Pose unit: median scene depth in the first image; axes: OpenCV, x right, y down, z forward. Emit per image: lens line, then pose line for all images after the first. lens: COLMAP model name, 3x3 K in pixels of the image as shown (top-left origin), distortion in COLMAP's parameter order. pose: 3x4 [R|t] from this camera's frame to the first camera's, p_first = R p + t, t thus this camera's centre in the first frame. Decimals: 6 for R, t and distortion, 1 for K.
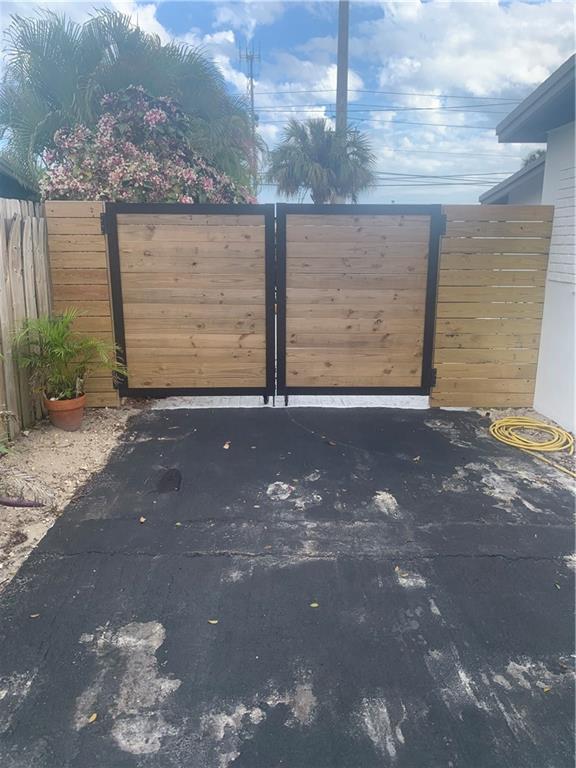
lens RADIAL K [[579.7, 0, 287.1], [0, 579.7, 388.5], [0, 0, 1]] dist [0.042125, -0.058318]
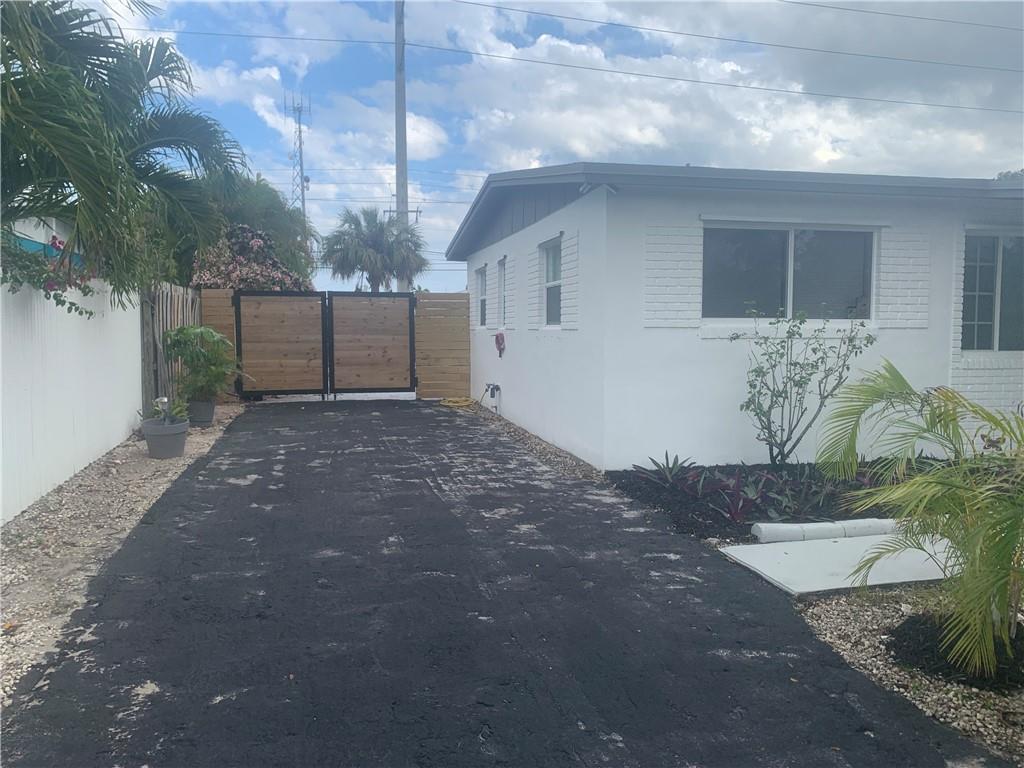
lens RADIAL K [[772.9, 0, 514.8], [0, 772.9, 384.2], [0, 0, 1]] dist [0.042125, -0.058318]
pose [[0.979576, -0.021922, 0.199875, 0.066275], [0.055928, 0.984519, -0.166118, 0.416659], [-0.193139, 0.173904, 0.965637, -1.439120]]
